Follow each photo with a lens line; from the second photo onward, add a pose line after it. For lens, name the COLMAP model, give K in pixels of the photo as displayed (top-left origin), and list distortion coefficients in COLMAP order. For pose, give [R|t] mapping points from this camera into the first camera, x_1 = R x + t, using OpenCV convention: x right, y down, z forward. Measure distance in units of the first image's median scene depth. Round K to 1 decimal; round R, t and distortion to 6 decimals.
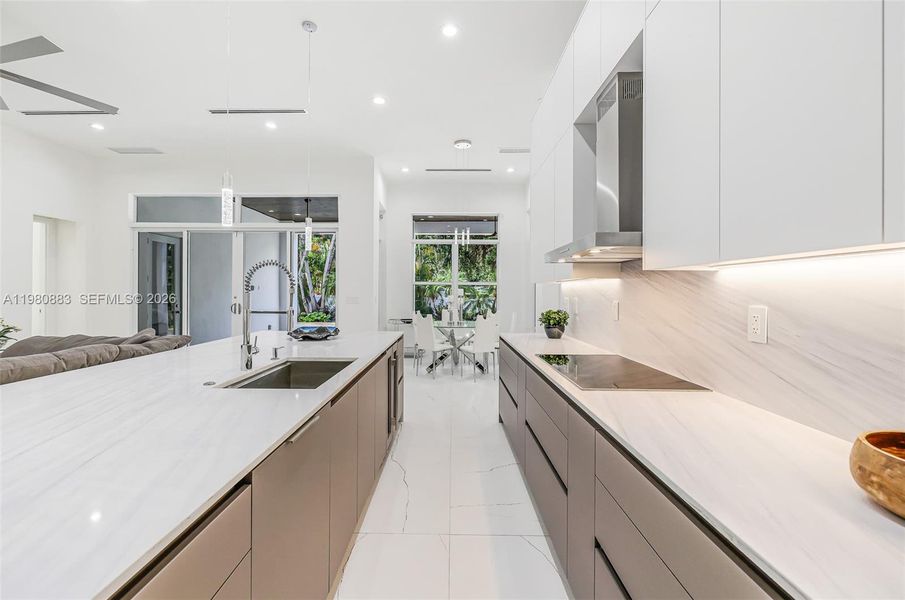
lens RADIAL K [[387.7, 0, 449.4], [0, 387.7, 291.3], [0, 0, 1]] dist [0.000568, -0.000006]
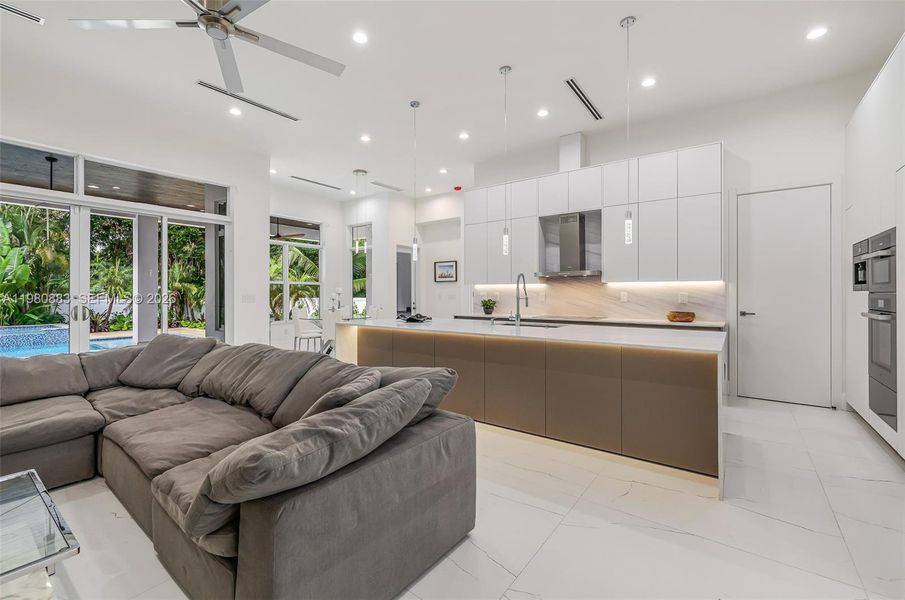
lens RADIAL K [[390.2, 0, 439.8], [0, 390.2, 293.6], [0, 0, 1]] dist [0.000585, -0.000138]
pose [[0.600019, -0.006357, 0.799961, -0.733909], [0.003033, 0.999979, 0.005672, 0.005117], [-0.799980, -0.000977, 0.600026, 0.032999]]
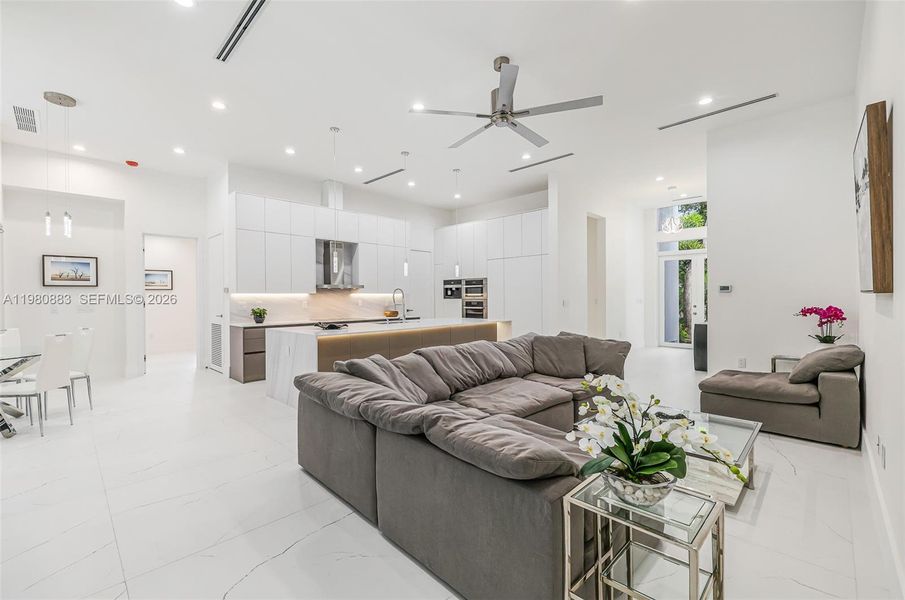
lens RADIAL K [[384.8, 0, 448.8], [0, 384.8, 298.7], [0, 0, 1]] dist [-0.001595, -0.000114]
pose [[-0.717147, -0.002226, 0.696919, -0.891740], [0.003669, 0.999969, 0.006970, -0.003405], [-0.696913, 0.007555, -0.717116, 0.903571]]
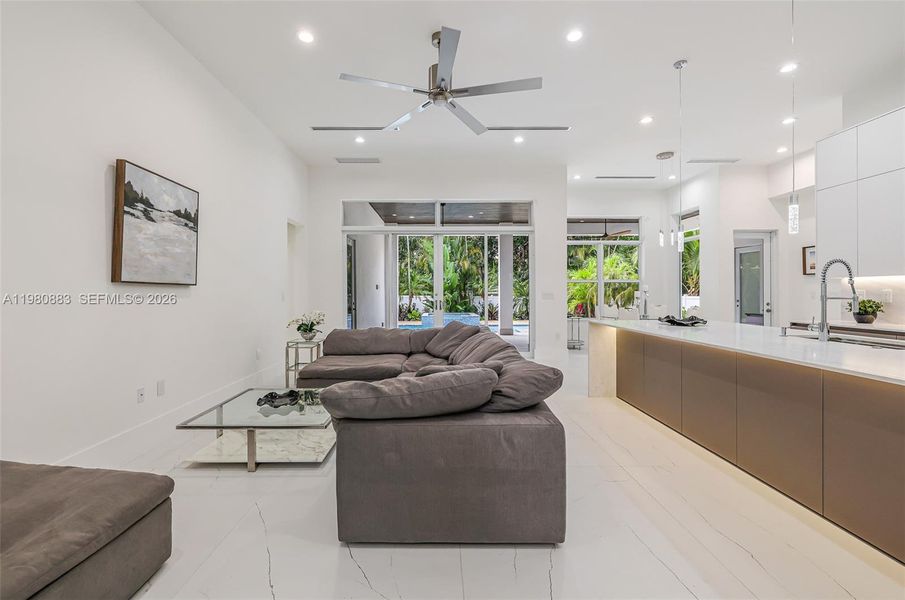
lens RADIAL K [[387.6, 0, 443.9], [0, 387.6, 291.9], [0, 0, 1]] dist [0.001040, 0.000265]
pose [[0.999561, -0.008074, 0.028522, -0.567598], [0.008053, 0.999967, 0.000862, 0.006587], [-0.028528, -0.000632, 0.999593, -0.085284]]
